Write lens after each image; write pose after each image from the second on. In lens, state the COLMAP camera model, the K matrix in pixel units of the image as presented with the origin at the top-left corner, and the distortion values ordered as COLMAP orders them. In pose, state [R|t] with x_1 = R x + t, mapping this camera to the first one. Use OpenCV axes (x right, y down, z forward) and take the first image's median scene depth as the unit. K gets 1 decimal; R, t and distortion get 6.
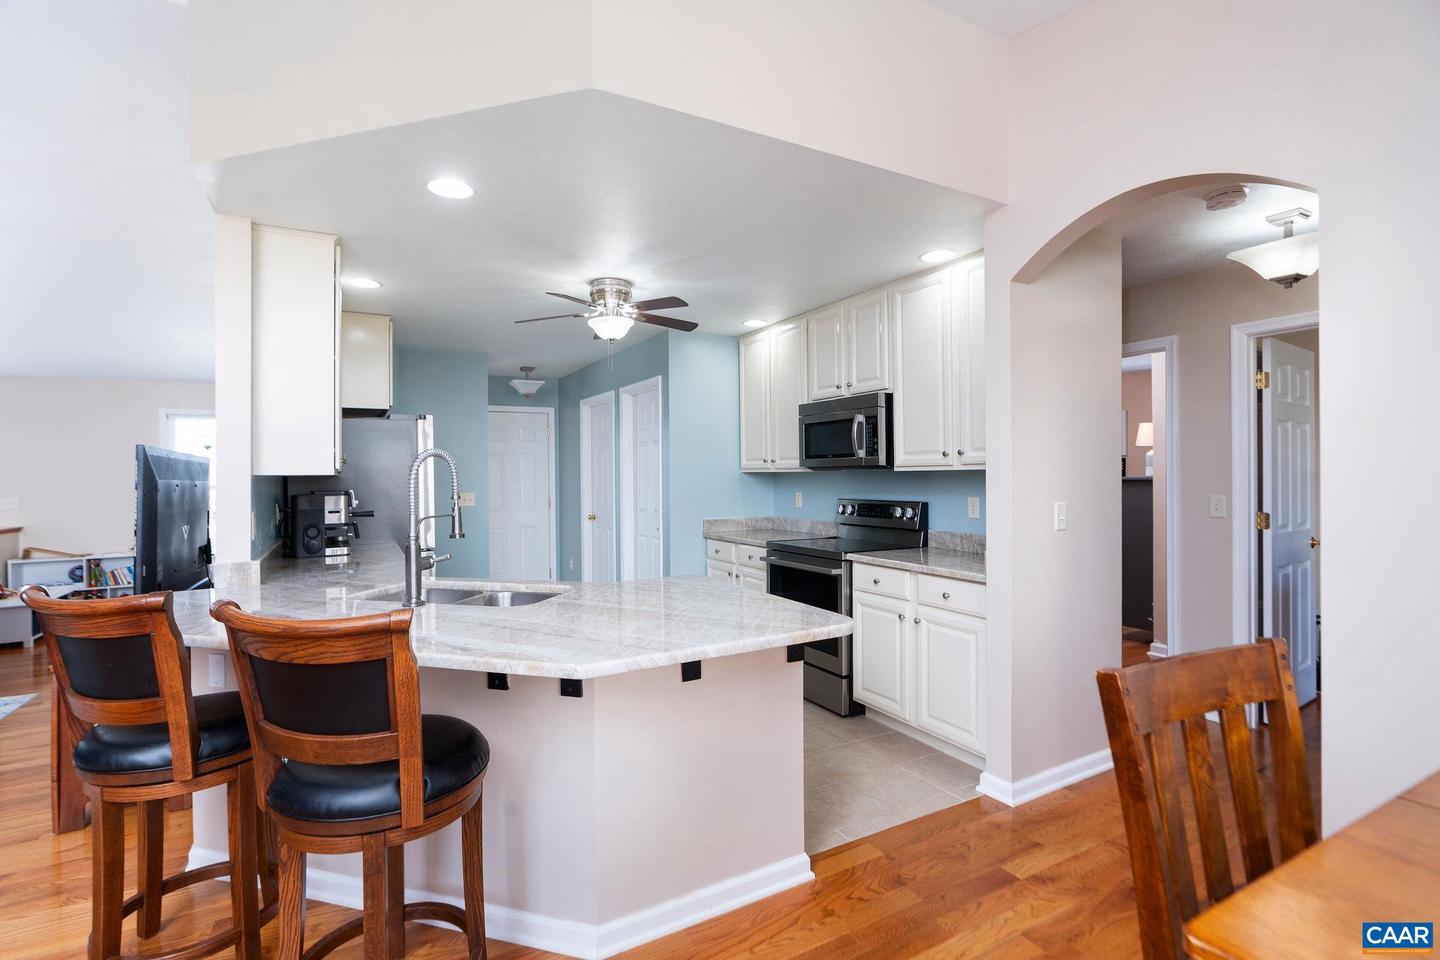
lens RADIAL K [[670.9, 0, 720.0], [0, 670.9, 480.0], [0, 0, 1]] dist [-0.011391, 0.000074]
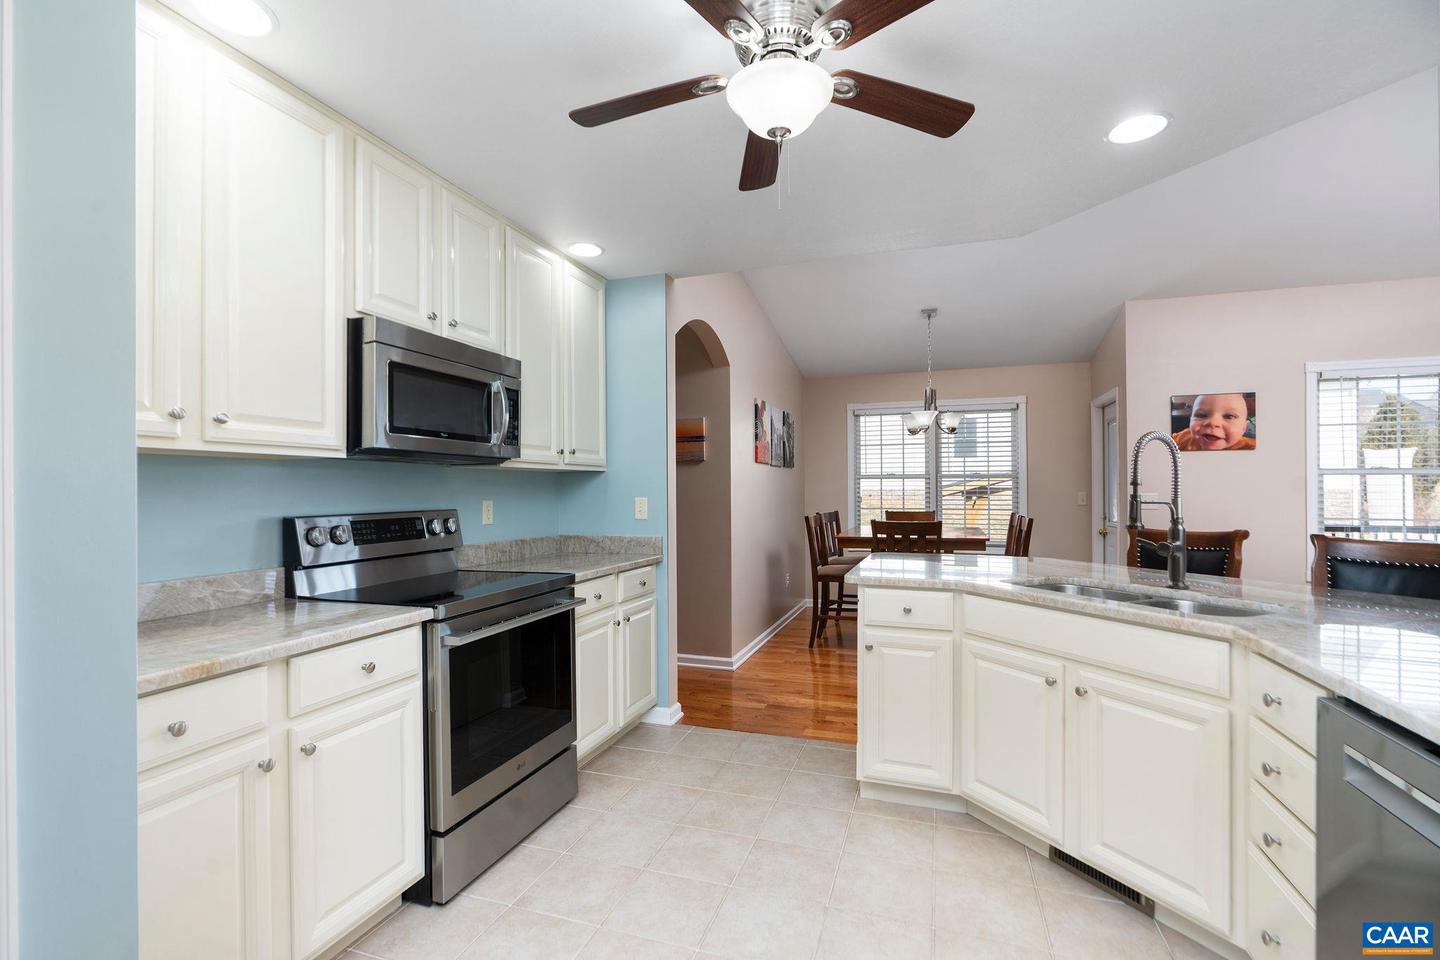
lens RADIAL K [[650.0, 0, 720.0], [0, 650.0, 480.0], [0, 0, 1]] dist [0.000037, 0.000086]
pose [[-0.658286, 0.015169, 0.752615, -0.434672], [0.011716, 0.999882, -0.009906, 0.011543], [-0.752677, 0.002297, -0.658386, 1.257361]]
